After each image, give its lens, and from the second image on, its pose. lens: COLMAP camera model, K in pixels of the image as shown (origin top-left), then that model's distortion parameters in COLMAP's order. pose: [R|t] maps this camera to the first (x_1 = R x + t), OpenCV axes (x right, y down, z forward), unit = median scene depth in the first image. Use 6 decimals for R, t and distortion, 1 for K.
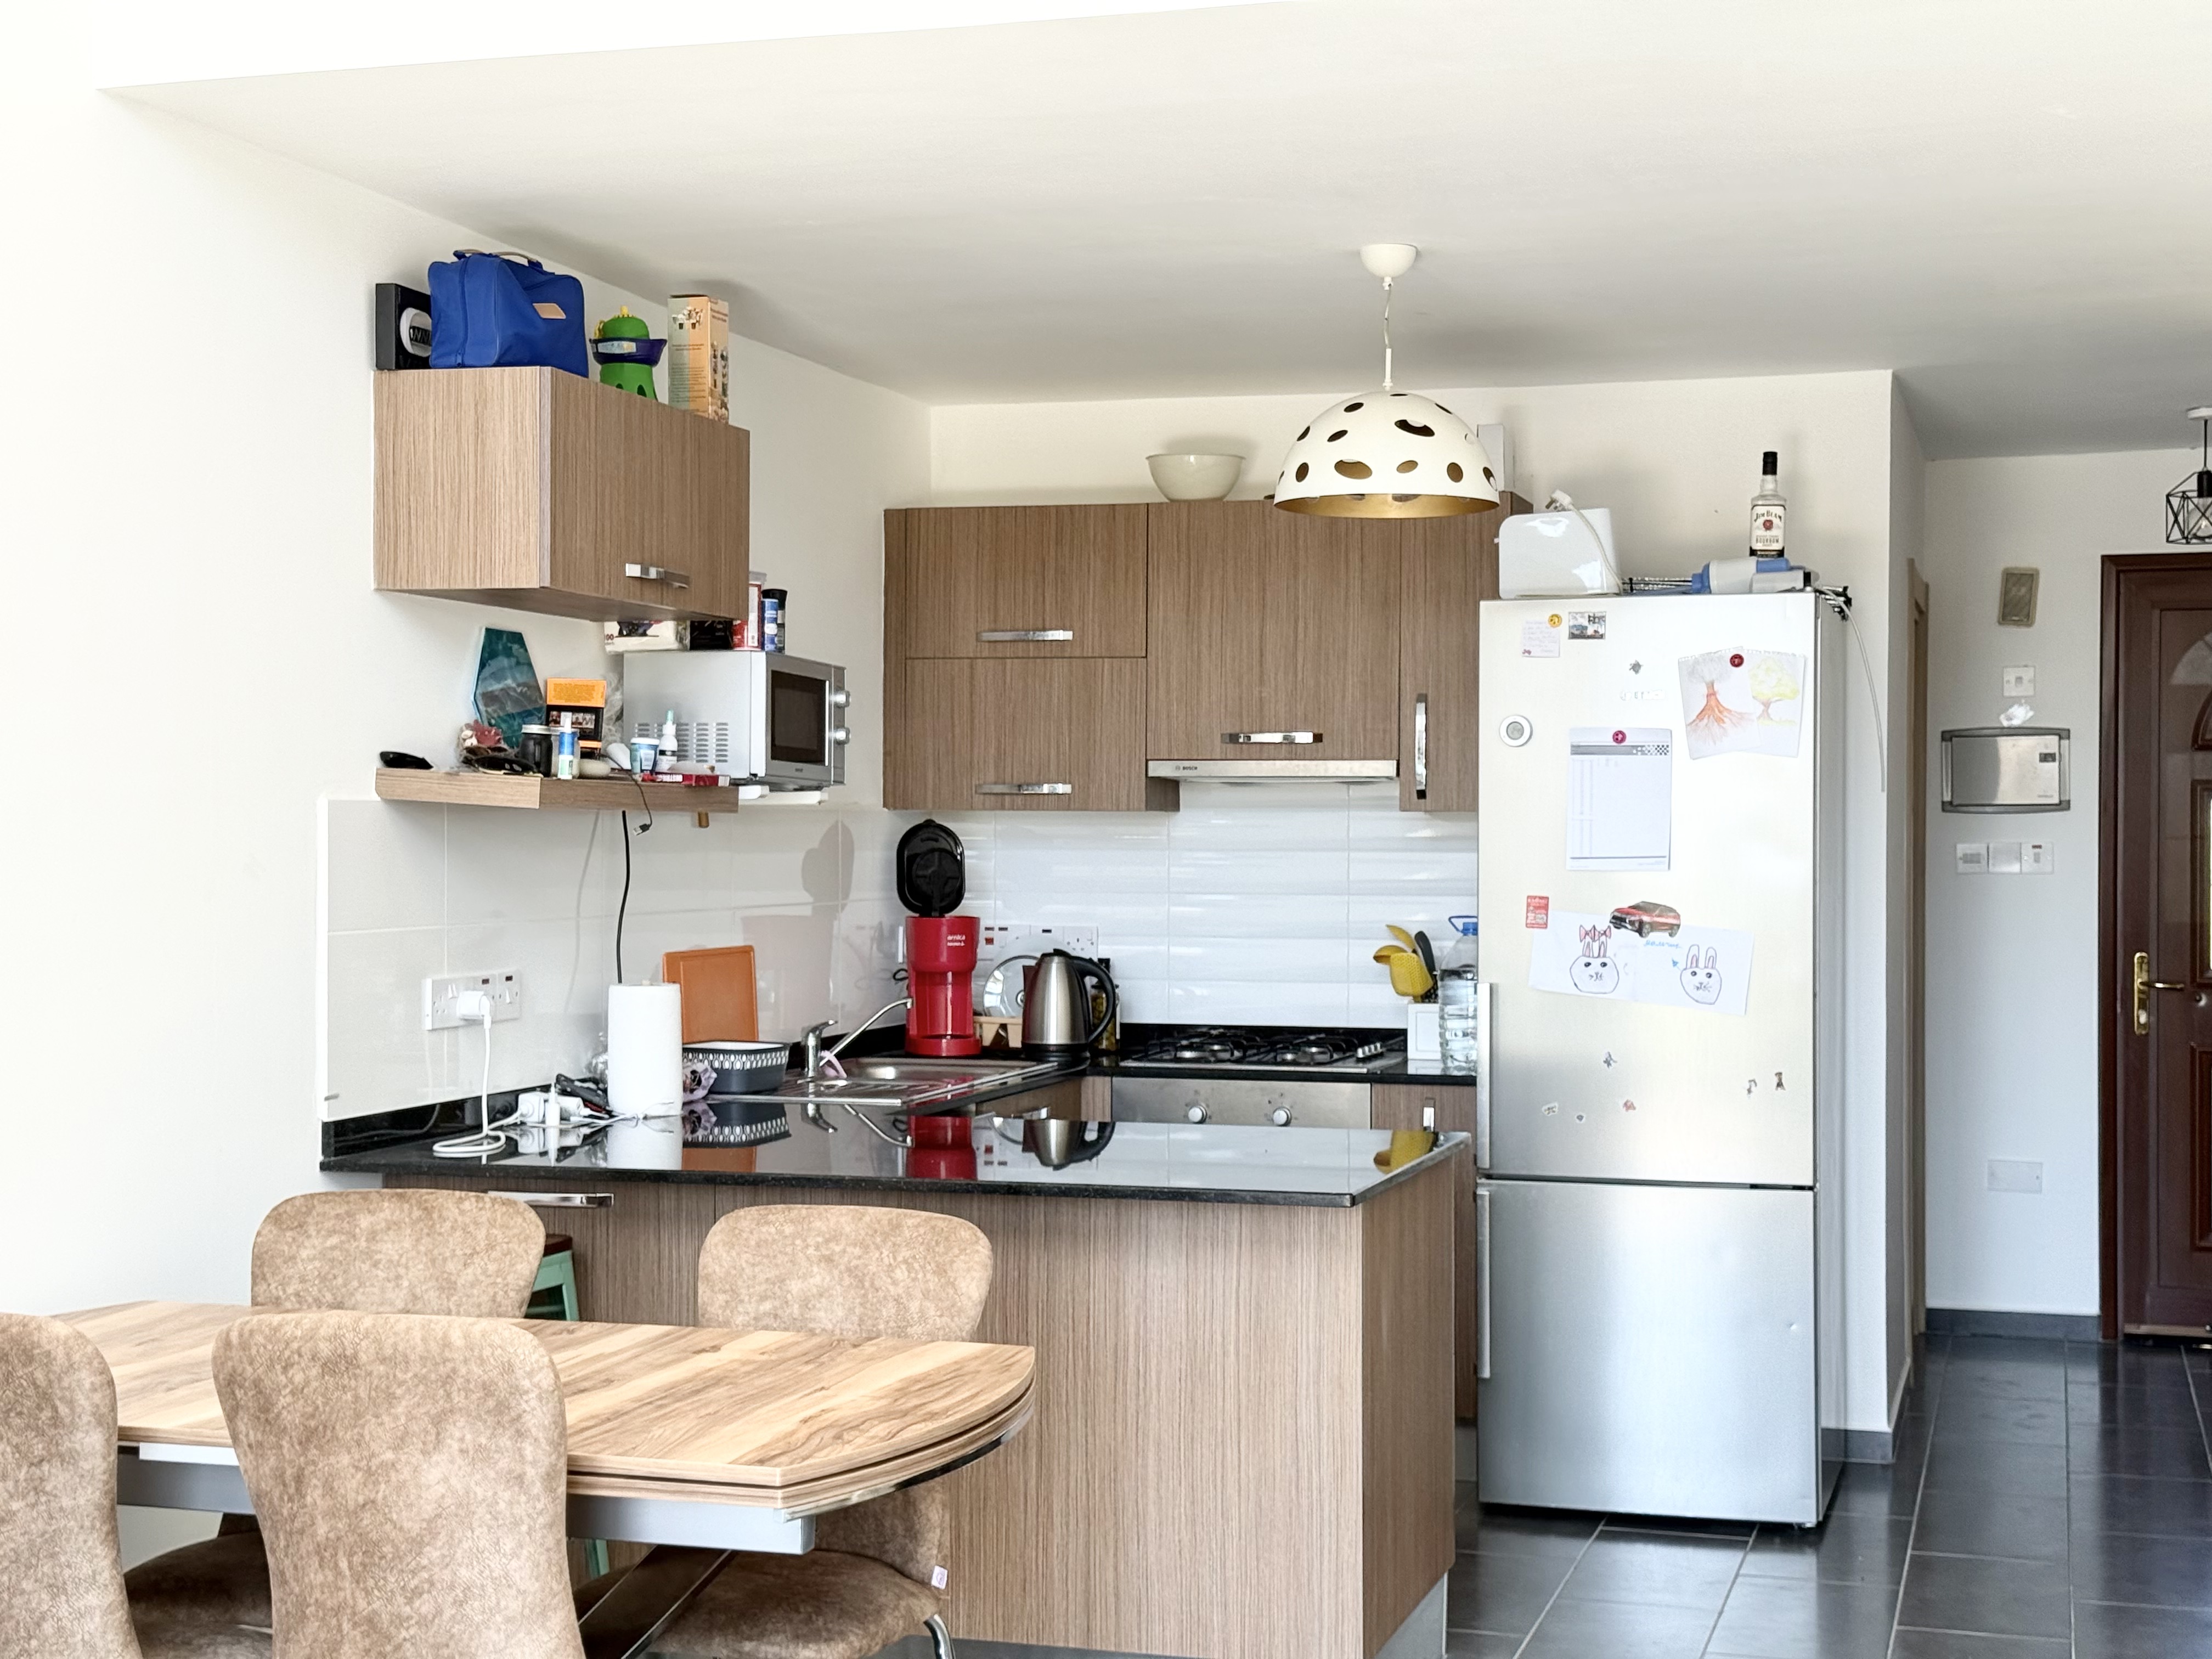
lens RADIAL K [[3083.0, 0, 1114.3], [0, 3083.0, 843.1], [0, 0, 1]] dist [0.130336, 0.006962]
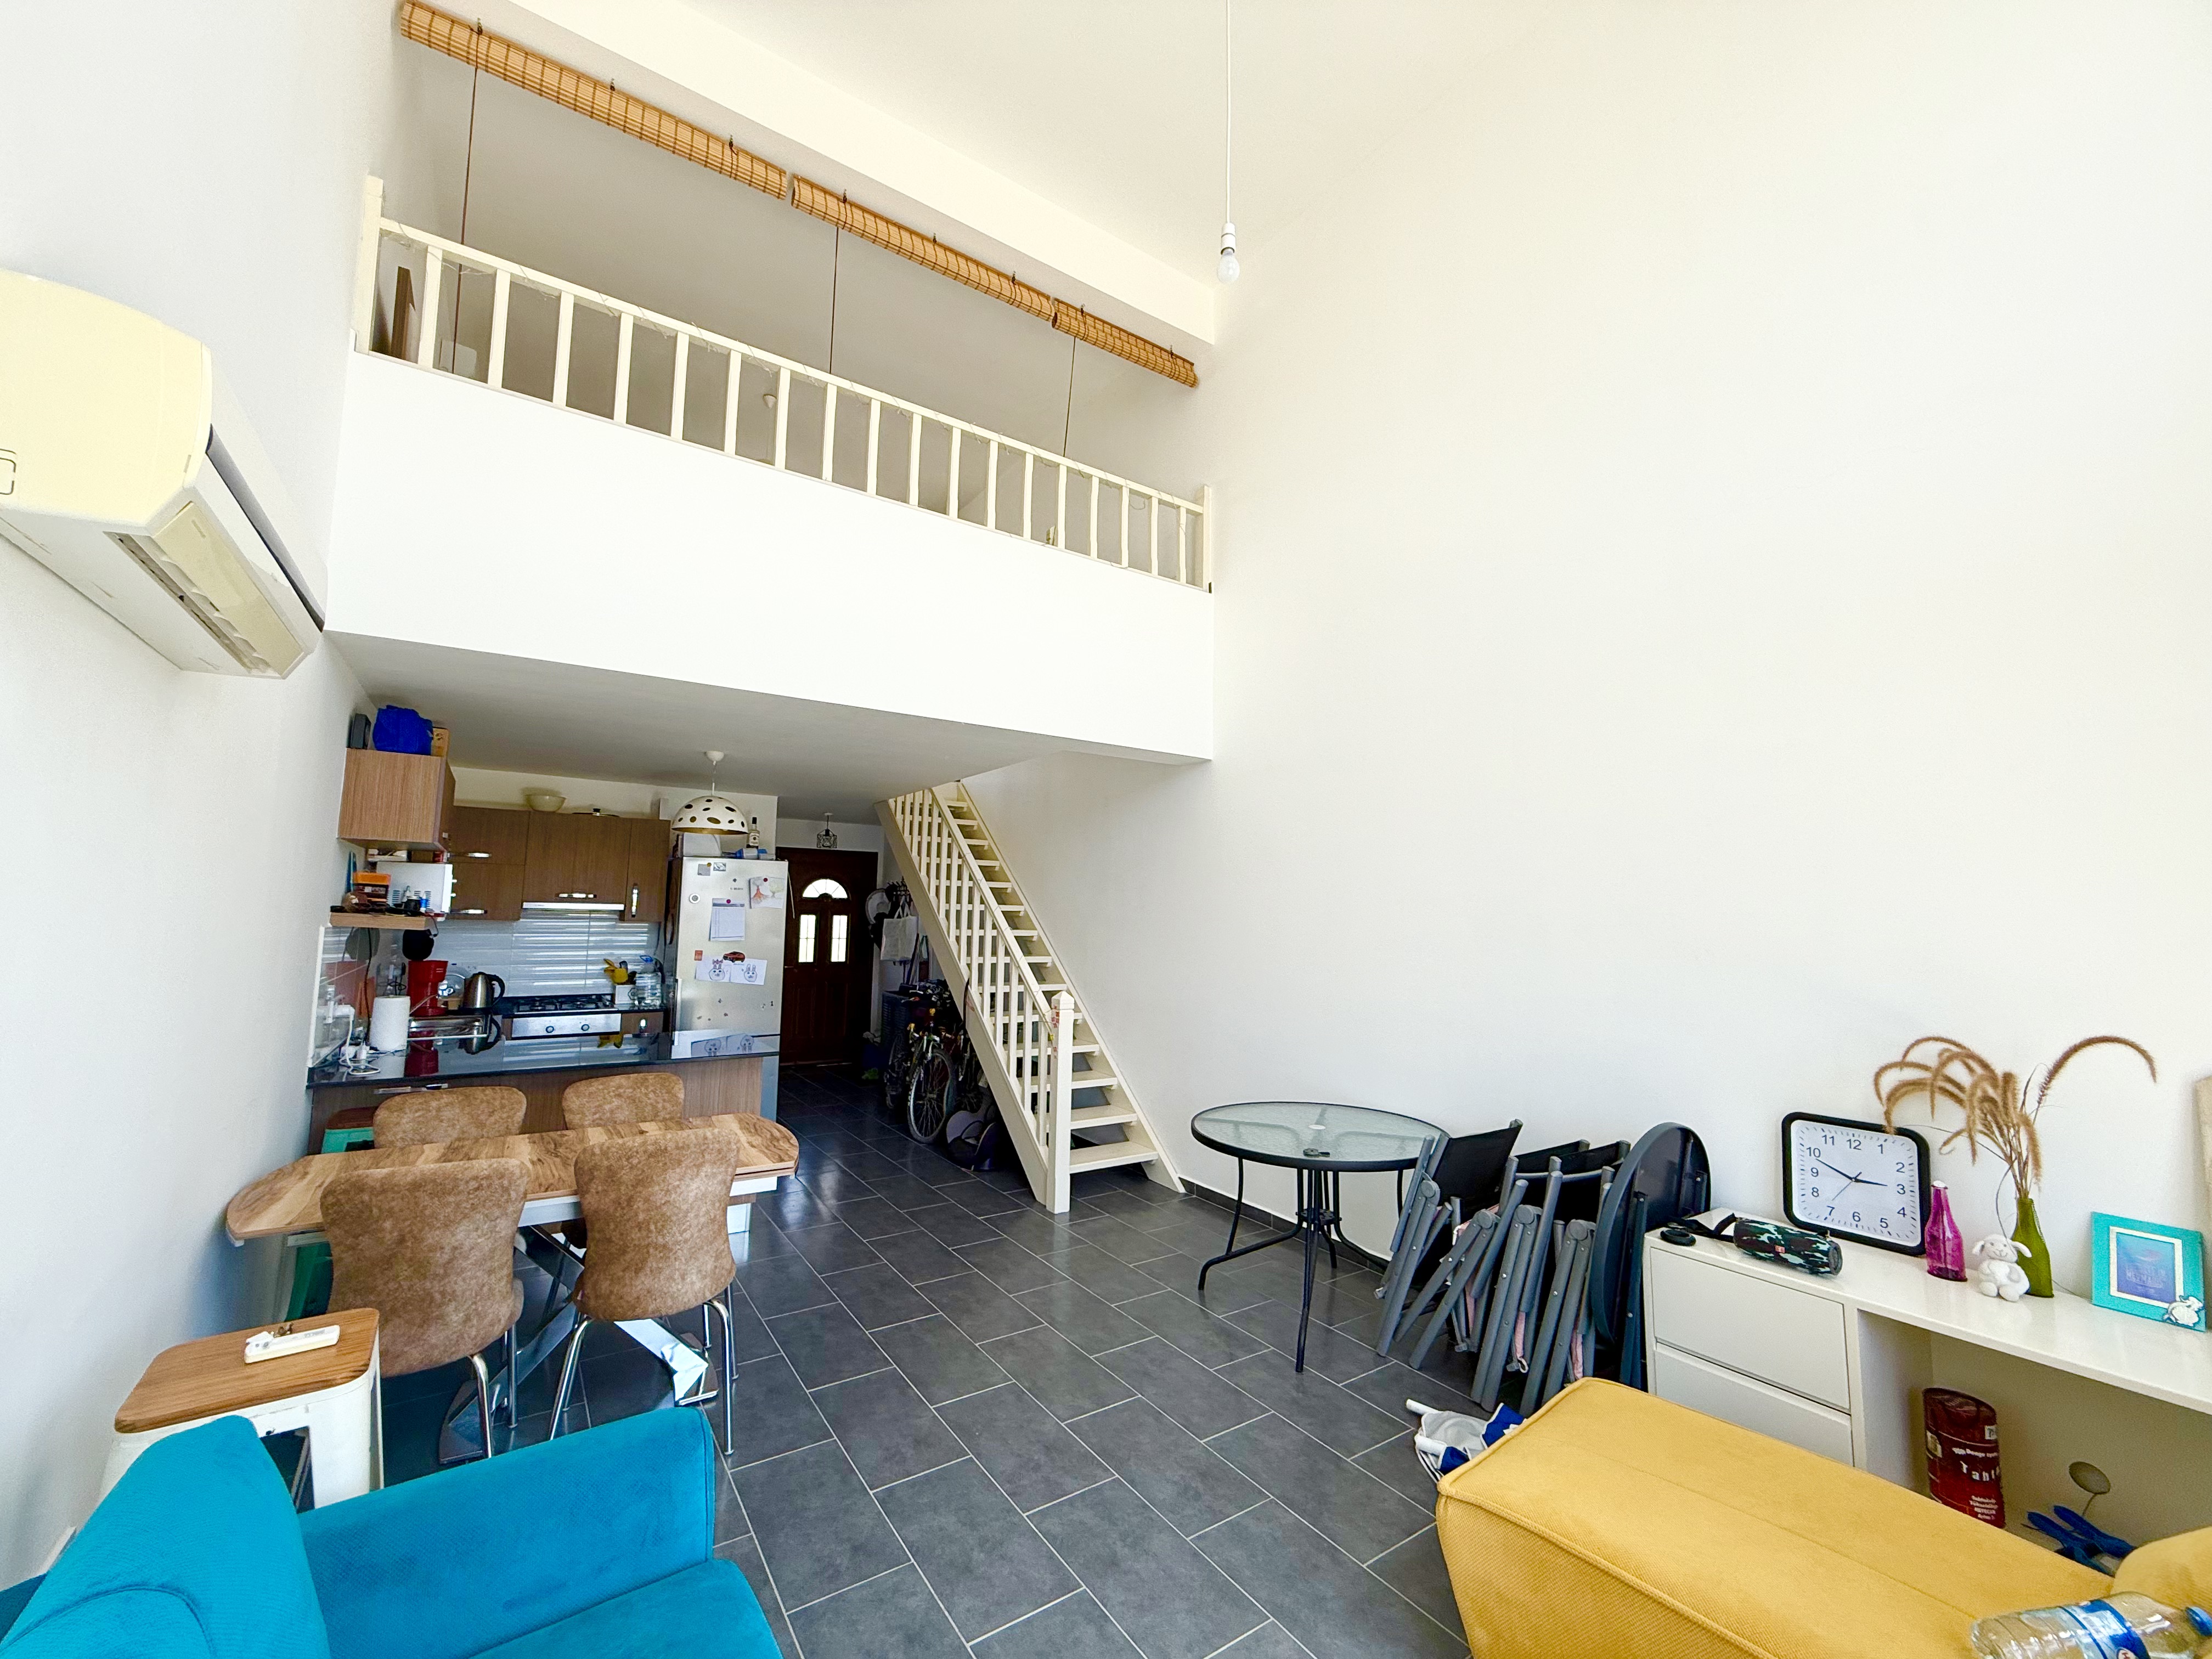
lens RADIAL K [[883.2, 0, 1099.3], [0, 883.2, 830.1], [0, 0, 1]] dist [0.001451, 0.000192]
pose [[0.627099, 0.082465, 0.774562, -0.291417], [-0.011553, 0.995255, -0.096608, -0.021014], [-0.778854, 0.051634, 0.625077, 0.090031]]
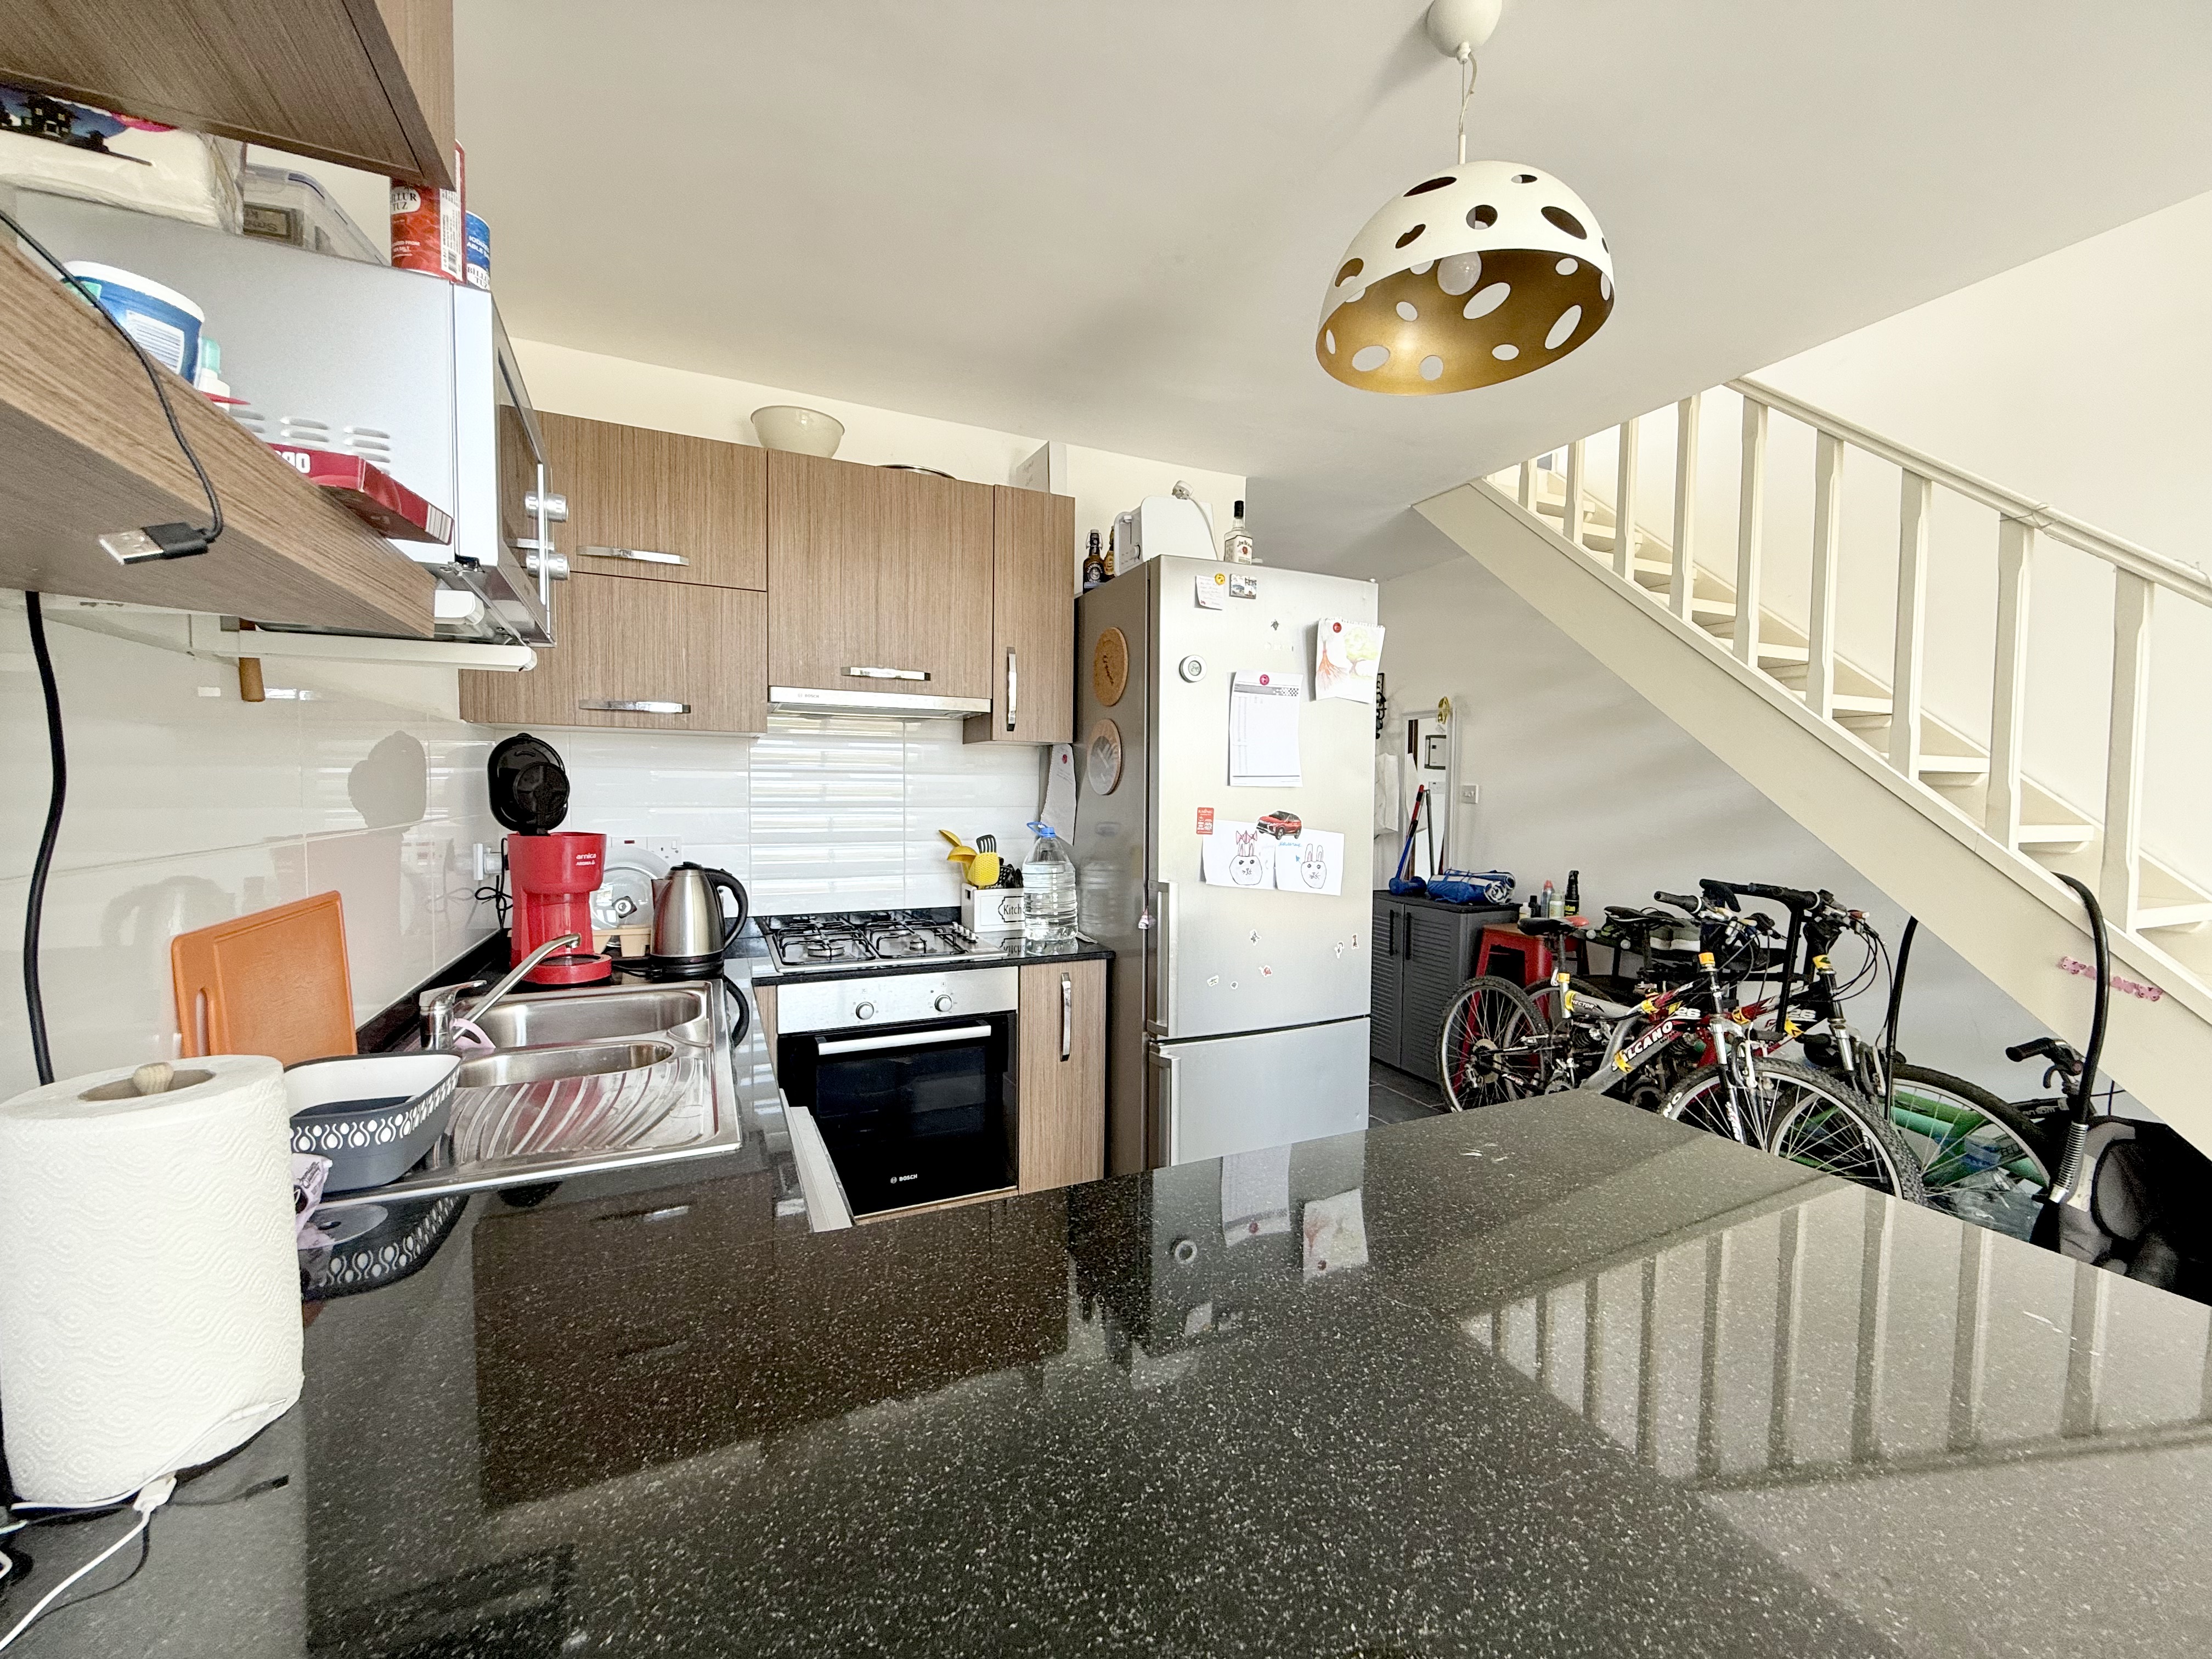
lens RADIAL K [[883.2, 0, 1099.3], [0, 883.2, 830.1], [0, 0, 1]] dist [0.001451, 0.000192]
pose [[0.752605, -0.025923, 0.657961, -0.110746], [-0.004851, 0.998979, 0.044908, 0.009578], [-0.658454, -0.036990, 0.751712, 0.694745]]
